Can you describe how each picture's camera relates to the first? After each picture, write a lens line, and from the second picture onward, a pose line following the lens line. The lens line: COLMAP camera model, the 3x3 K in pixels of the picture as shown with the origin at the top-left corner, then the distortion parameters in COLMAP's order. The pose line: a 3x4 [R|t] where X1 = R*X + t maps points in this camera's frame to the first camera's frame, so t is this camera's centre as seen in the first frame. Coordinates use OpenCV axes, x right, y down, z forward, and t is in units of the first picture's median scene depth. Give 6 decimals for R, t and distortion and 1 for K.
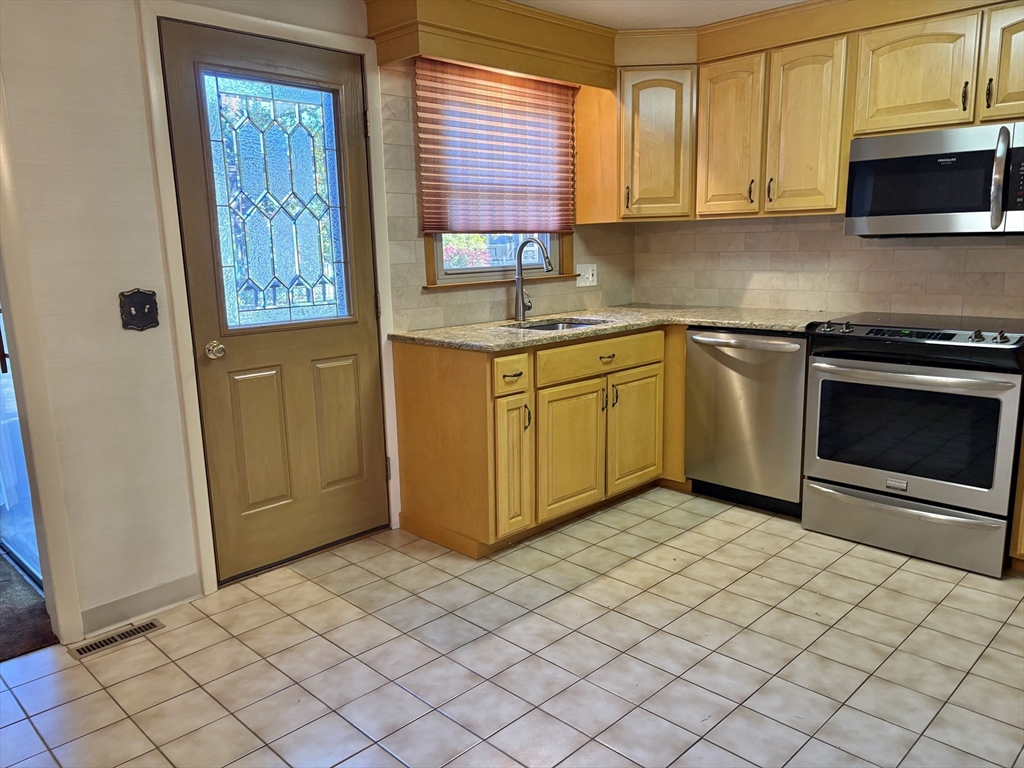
lens RADIAL K [[775.8, 0, 510.8], [0, 775.8, 390.1], [0, 0, 1]] dist [0.034655, 0.000798]
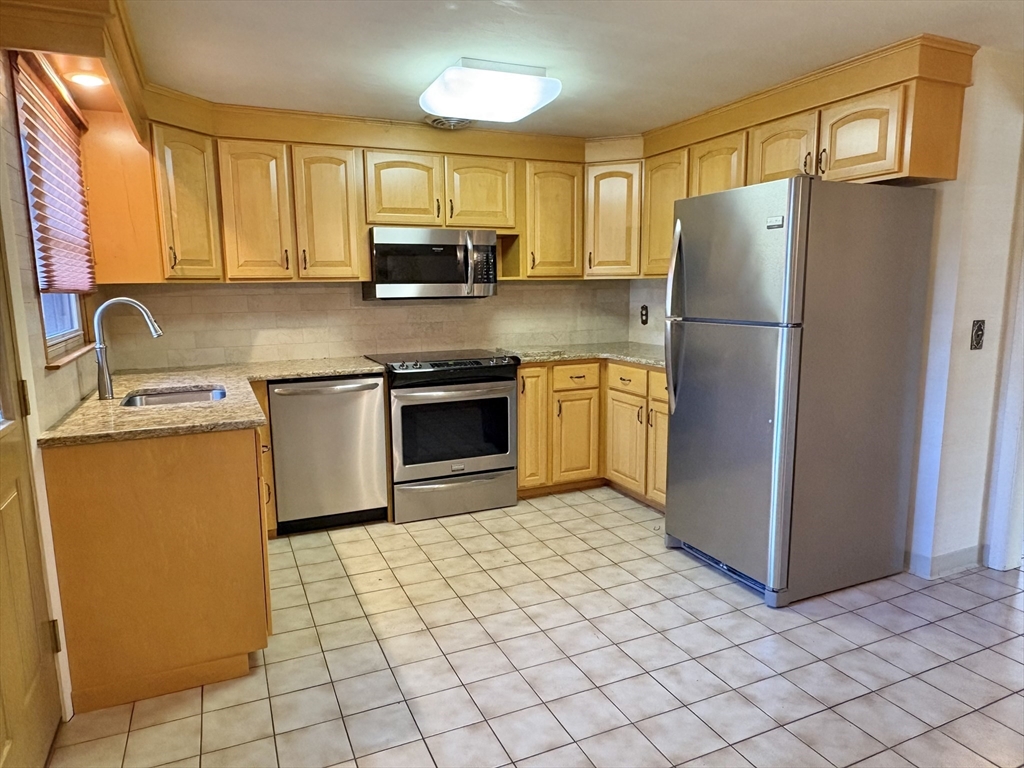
lens RADIAL K [[655.3, 0, 508.4], [0, 655.3, 380.4], [0, 0, 1]] dist [0.001977, 0.004363]
pose [[0.358408, -0.115538, 0.926388, -0.533990], [0.182315, 0.981868, 0.051922, -0.077001], [-0.915590, 0.150286, 0.372973, 0.400103]]
